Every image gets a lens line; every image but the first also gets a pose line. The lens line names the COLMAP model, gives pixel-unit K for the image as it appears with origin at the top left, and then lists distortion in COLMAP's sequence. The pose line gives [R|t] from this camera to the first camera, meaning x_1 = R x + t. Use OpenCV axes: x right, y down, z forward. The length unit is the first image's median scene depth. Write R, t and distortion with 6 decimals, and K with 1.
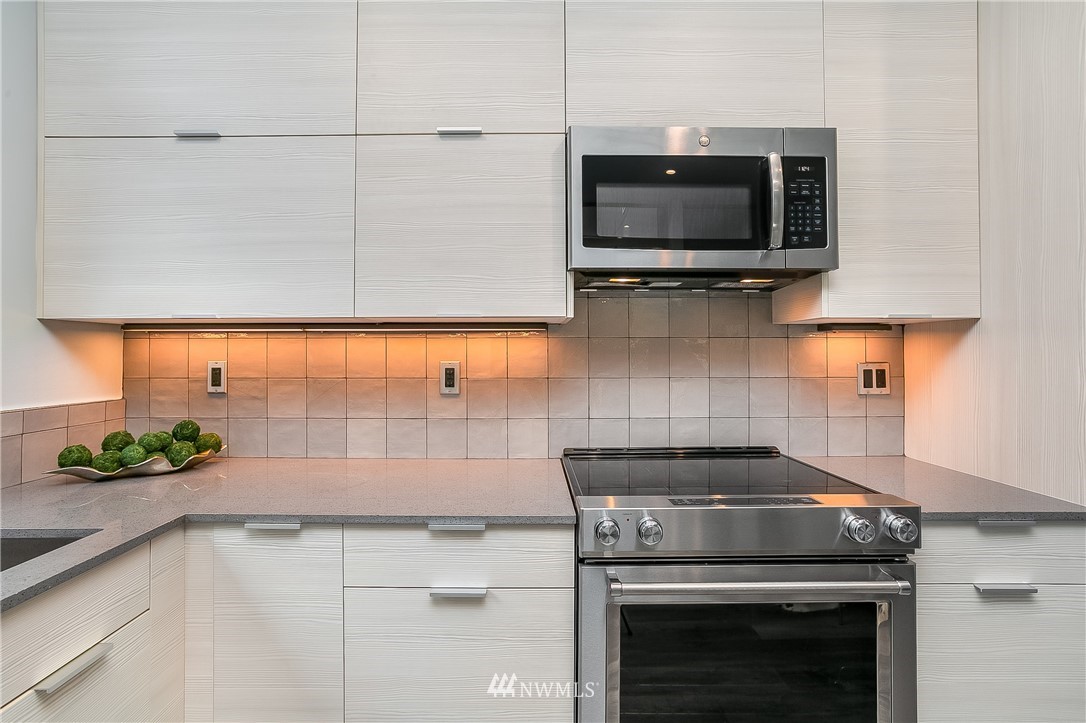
lens RADIAL K [[522.0, 0, 538.4], [0, 522.0, 354.3], [0, 0, 1]] dist [-0.053275, 0.023392]
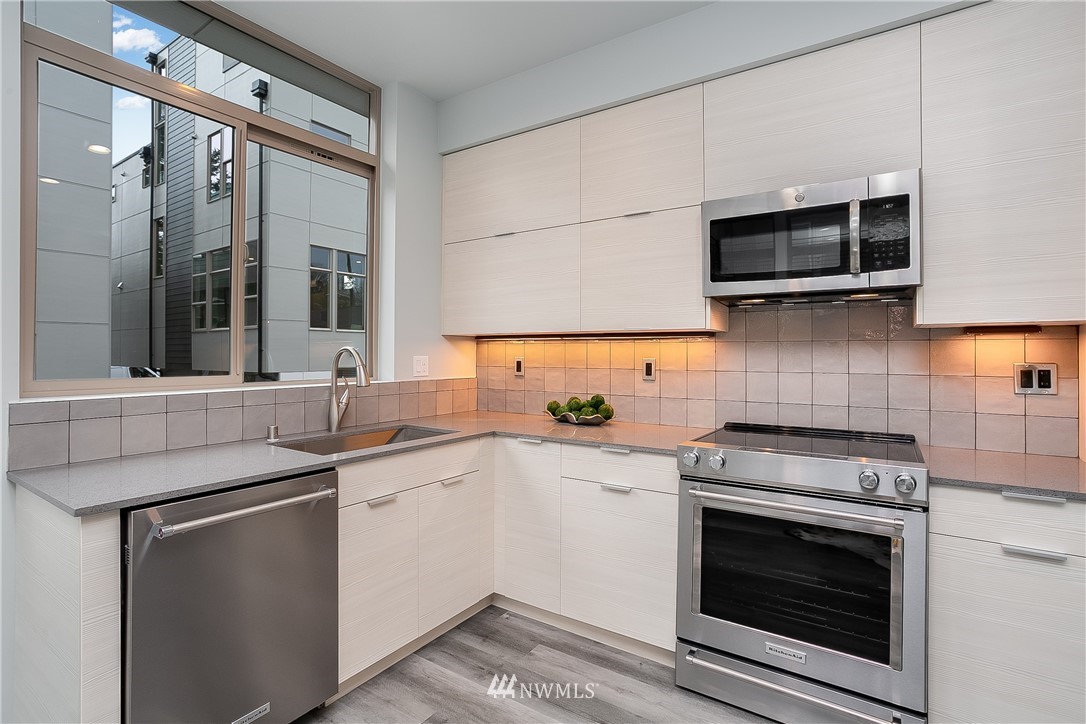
lens RADIAL K [[521.6, 0, 531.7], [0, 521.6, 349.9], [0, 0, 1]] dist [-0.046927, 0.023941]
pose [[0.821050, -0.000016, -0.570856, 0.410514], [-0.006750, 0.999930, -0.009737, 0.006348], [0.570816, 0.011847, 0.820992, -0.417855]]
